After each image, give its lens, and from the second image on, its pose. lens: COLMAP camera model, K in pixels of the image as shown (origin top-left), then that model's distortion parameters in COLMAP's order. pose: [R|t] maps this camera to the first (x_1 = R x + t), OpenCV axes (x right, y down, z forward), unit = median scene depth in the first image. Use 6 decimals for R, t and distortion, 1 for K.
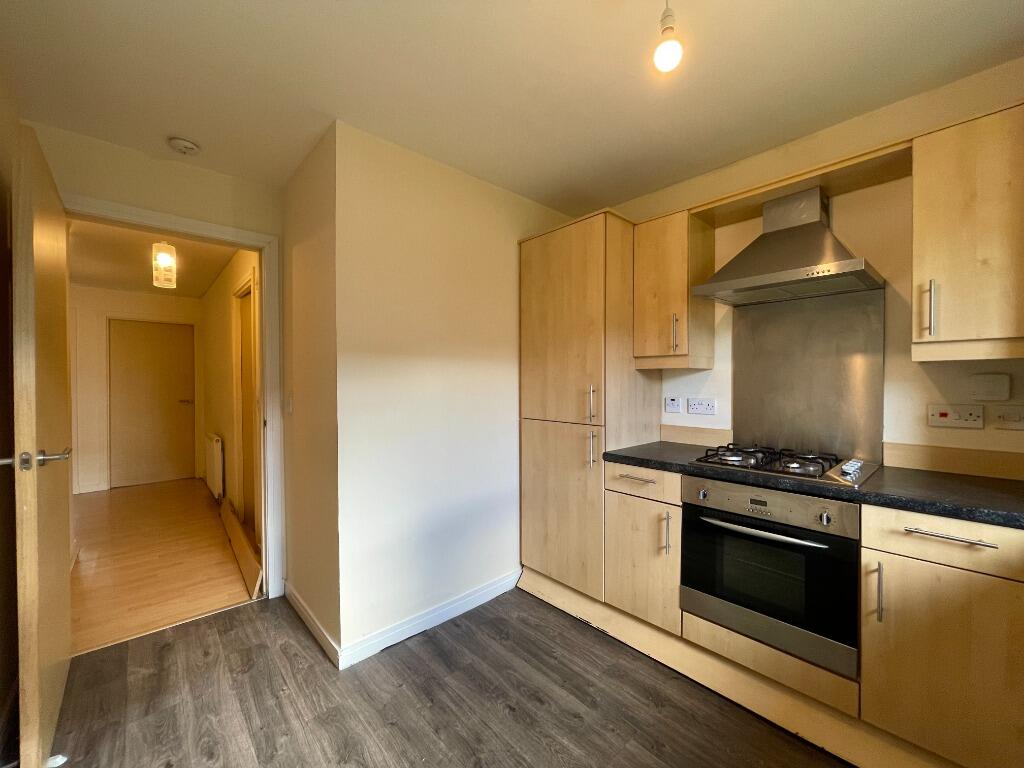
lens RADIAL K [[408.2, 0, 517.8], [0, 408.2, 387.3], [0, 0, 1]] dist [-0.021129, -0.000072]
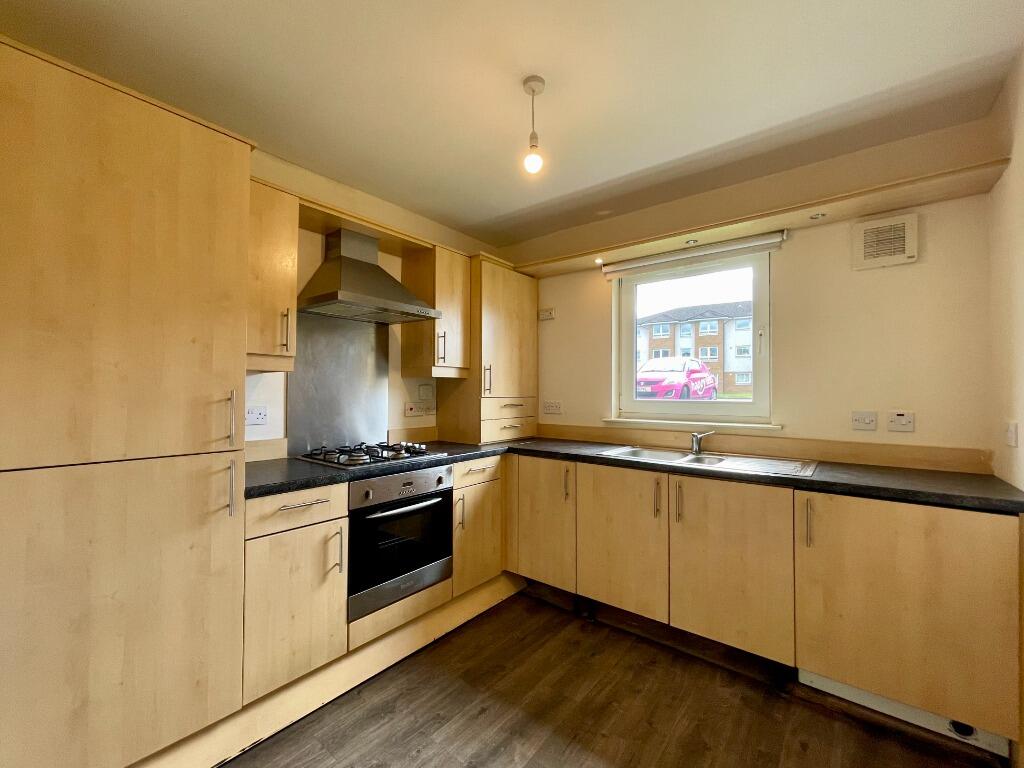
lens RADIAL K [[435.7, 0, 512.0], [0, 435.7, 384.0], [0, 0, 1]] dist [0.000816, -0.000161]
pose [[-0.161034, 0.017547, 0.986793, -0.698468], [0.006453, 0.999839, -0.016726, -0.001281], [-0.986928, 0.003674, -0.161121, 0.782427]]
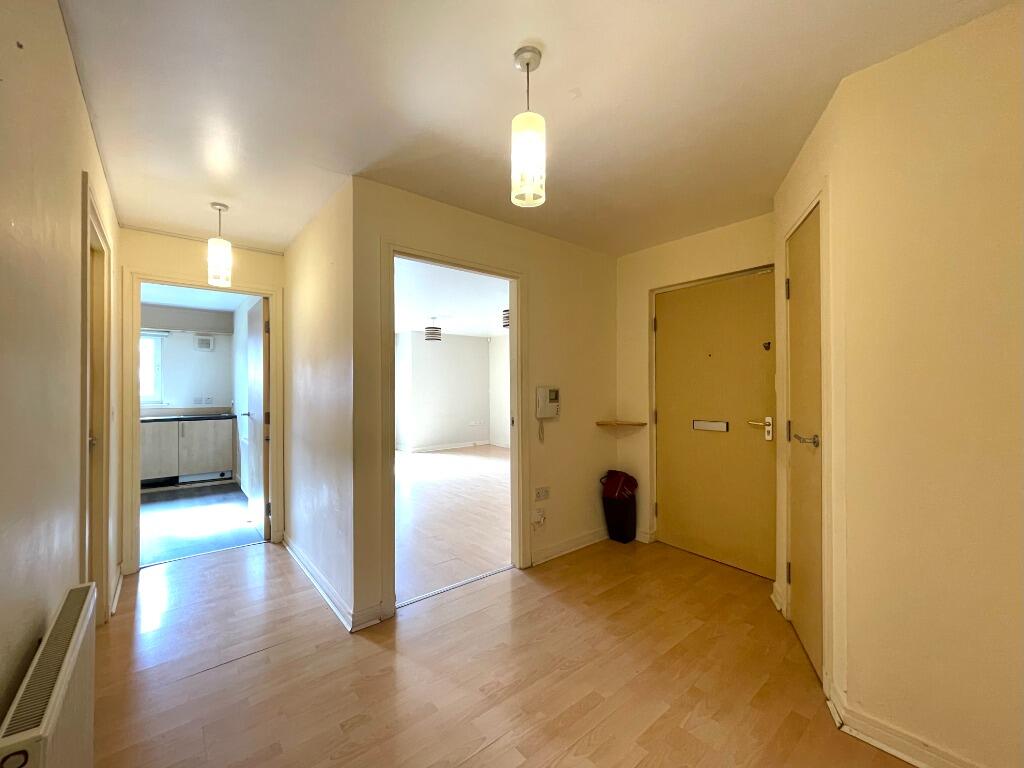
lens RADIAL K [[408.2, 0, 517.8], [0, 408.2, 387.3], [0, 0, 1]] dist [-0.021129, -0.000072]
pose [[-0.999284, 0.007368, 0.037121, -1.512422], [0.007810, 0.999900, 0.011791, -0.019768], [-0.037030, 0.012073, -0.999241, 1.754520]]
